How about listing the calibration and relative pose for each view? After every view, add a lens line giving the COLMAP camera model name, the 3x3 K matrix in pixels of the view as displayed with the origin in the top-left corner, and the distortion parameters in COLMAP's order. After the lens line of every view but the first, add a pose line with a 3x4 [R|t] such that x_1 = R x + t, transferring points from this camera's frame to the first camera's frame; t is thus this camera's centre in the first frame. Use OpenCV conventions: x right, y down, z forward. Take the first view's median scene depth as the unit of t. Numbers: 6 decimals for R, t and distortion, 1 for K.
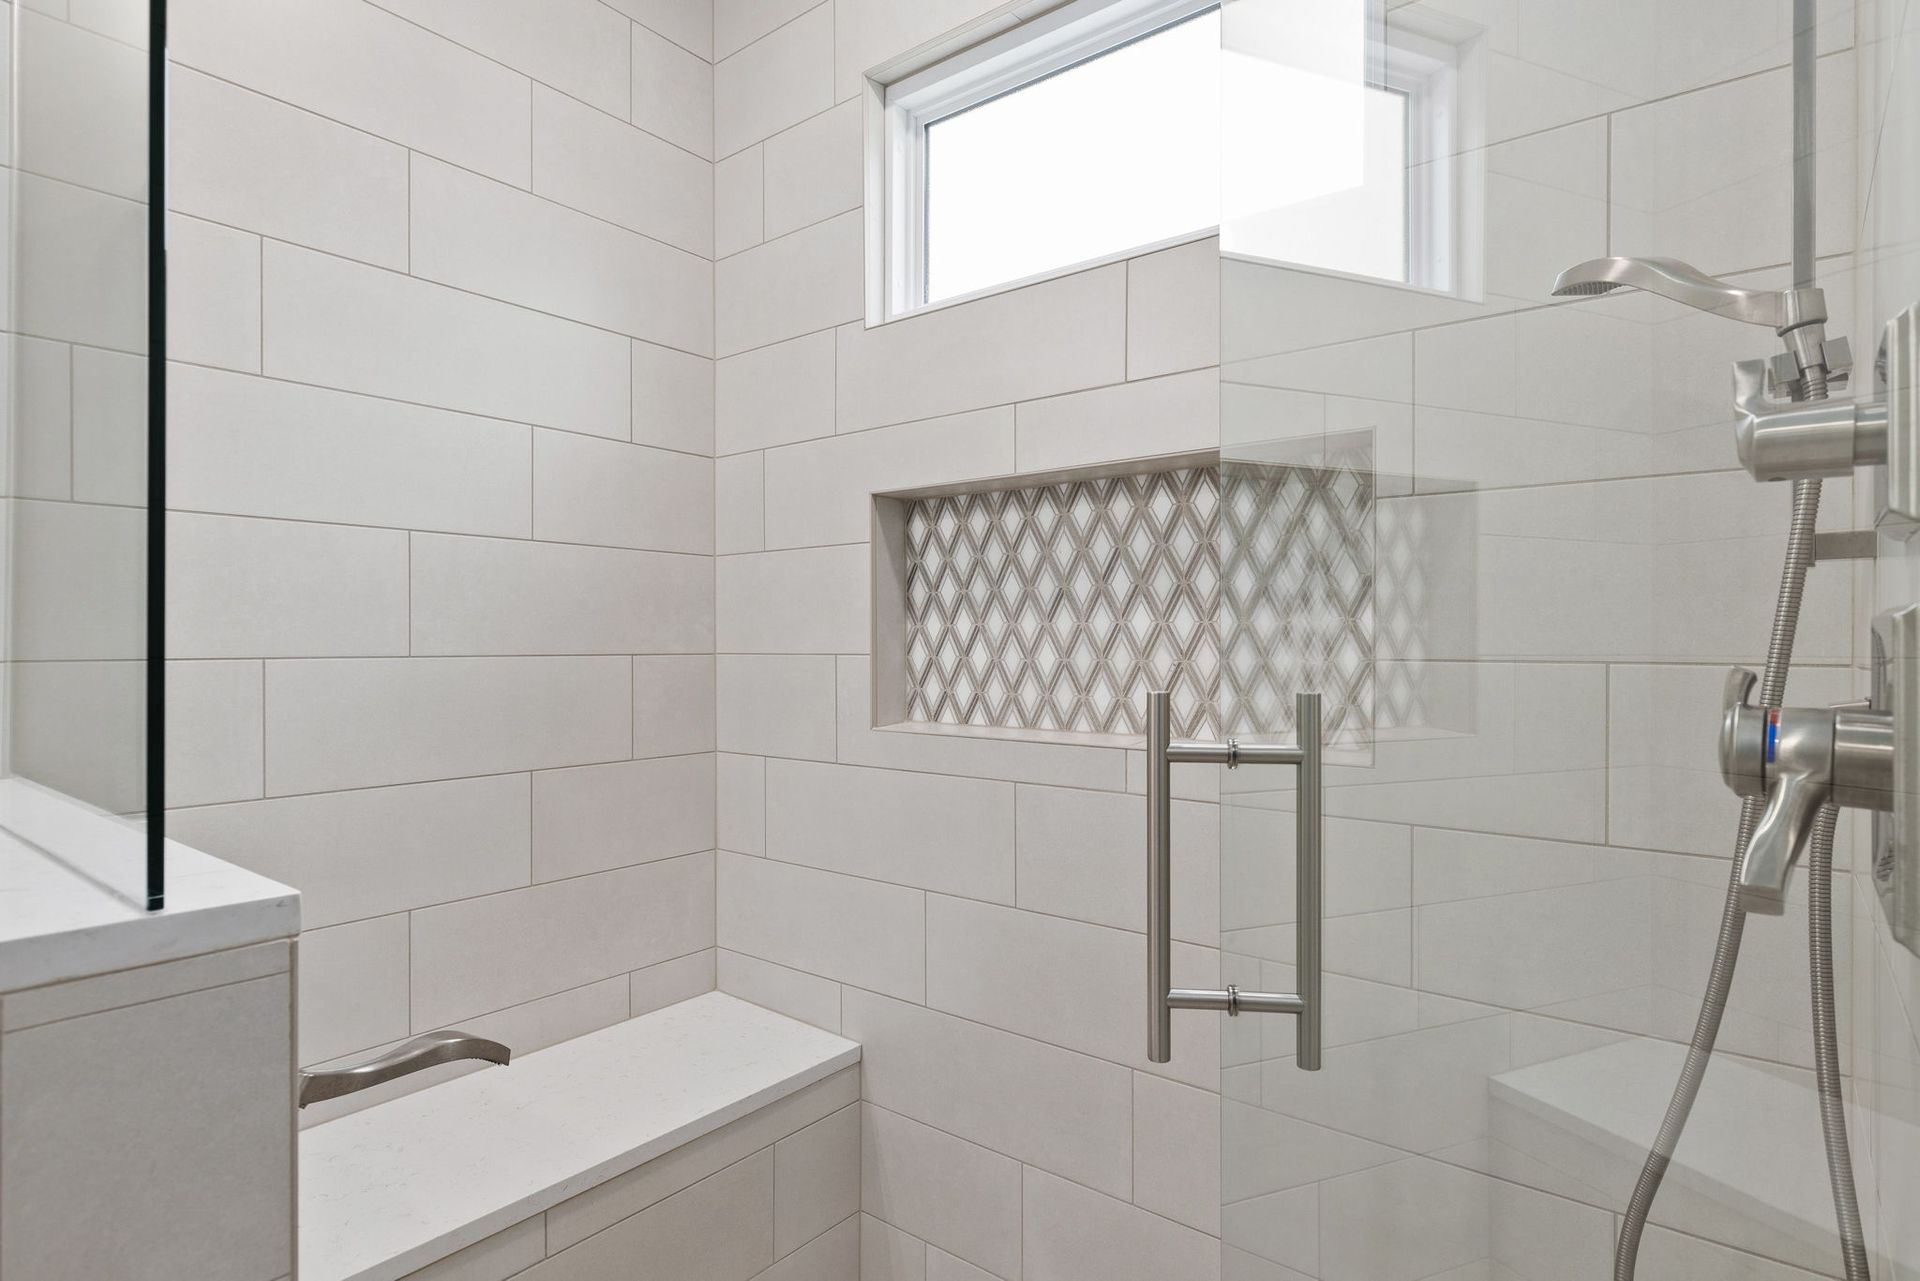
lens RADIAL K [[1012.1, 0, 959.9], [0, 1012.1, 644.9], [0, 0, 1]] dist [0.008705, -0.000983]
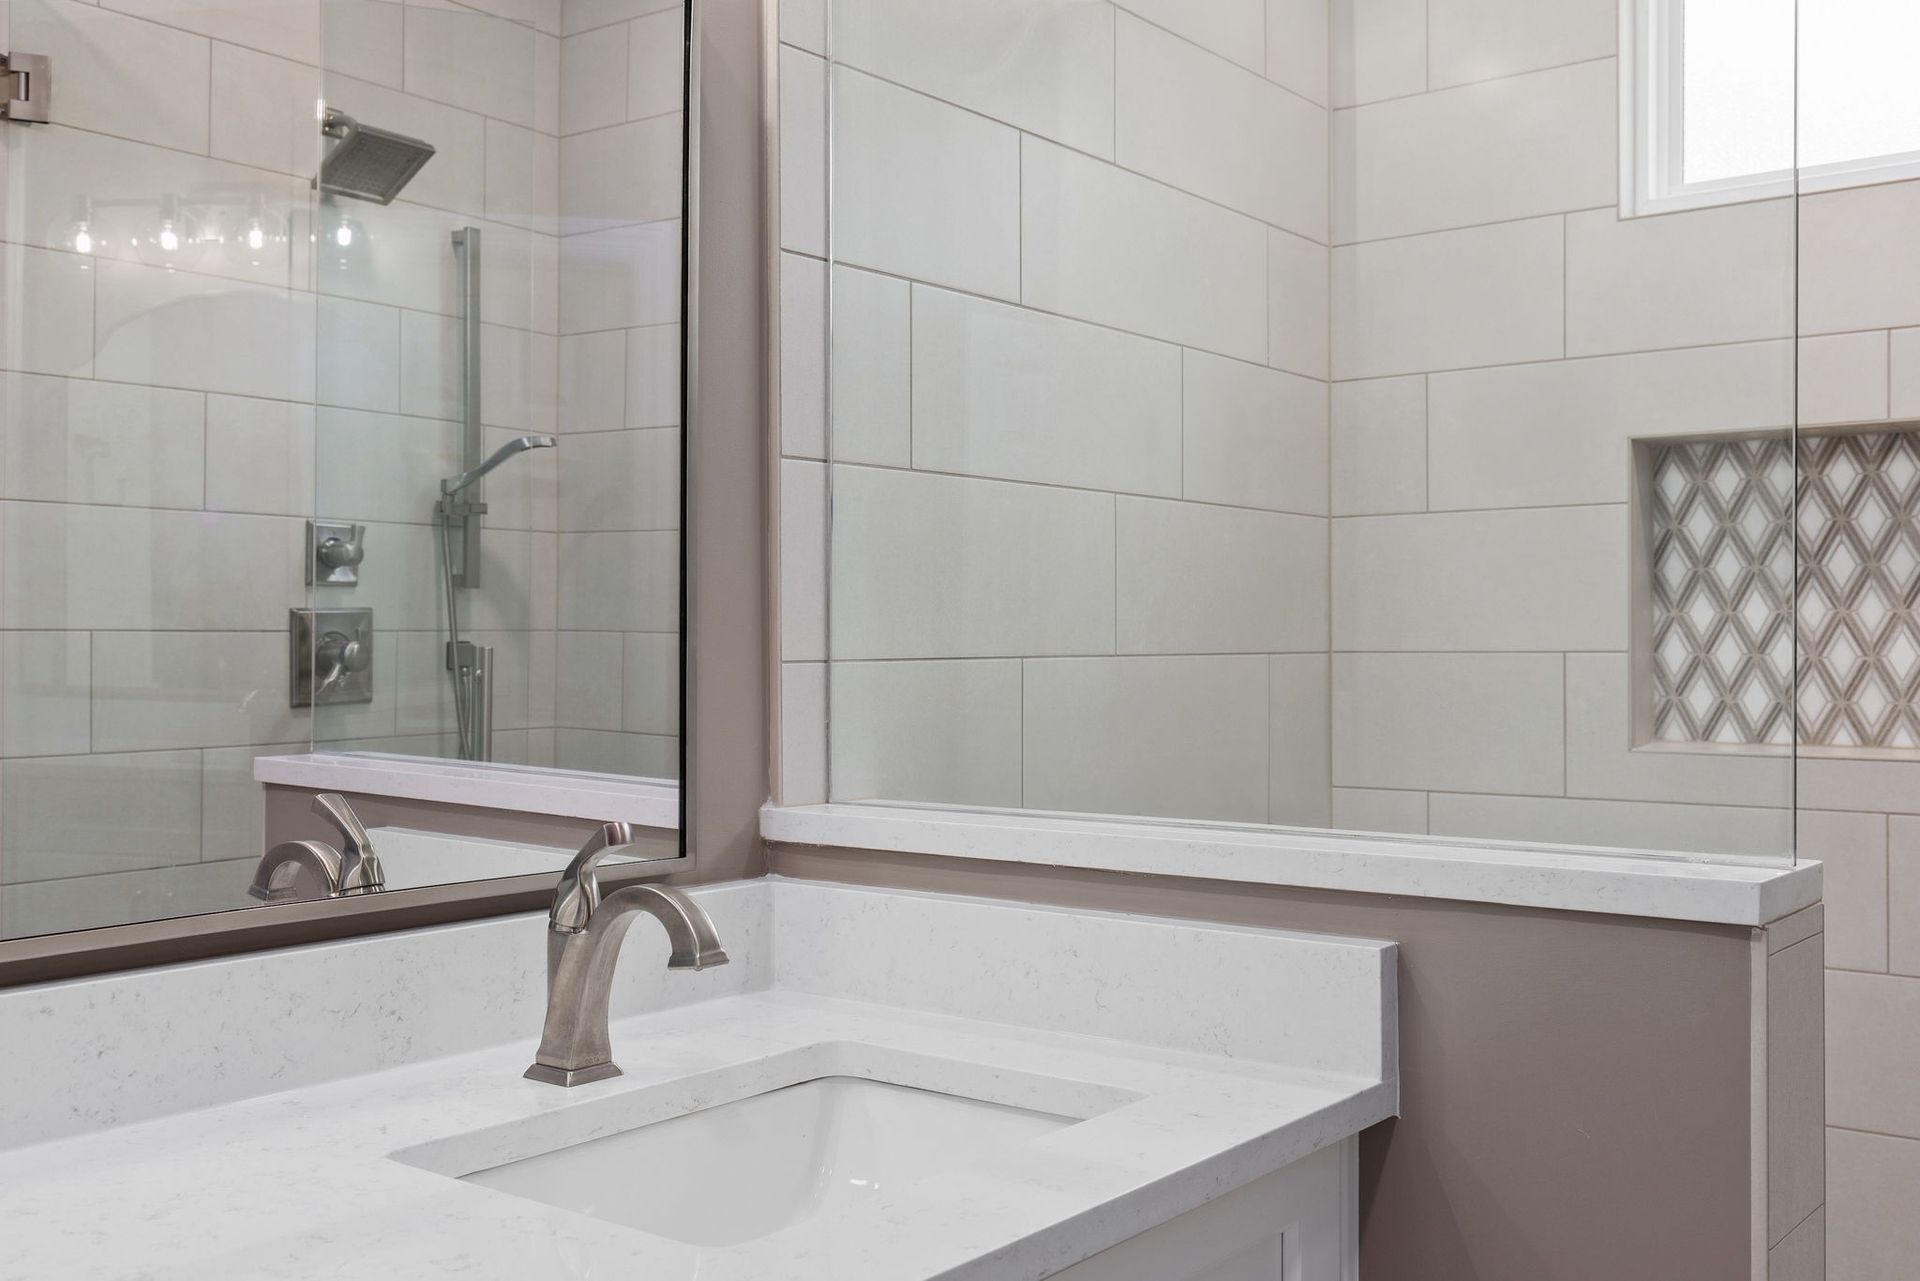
lens RADIAL K [[1860.5, 0, 936.6], [0, 1860.5, 663.5], [0, 0, 1]] dist [0.008967, 0.000000]
pose [[0.999938, -0.001619, 0.010983, -0.648454], [0.001497, 0.999937, 0.011088, 0.002392], [-0.011000, -0.011070, 0.999878, -0.402689]]
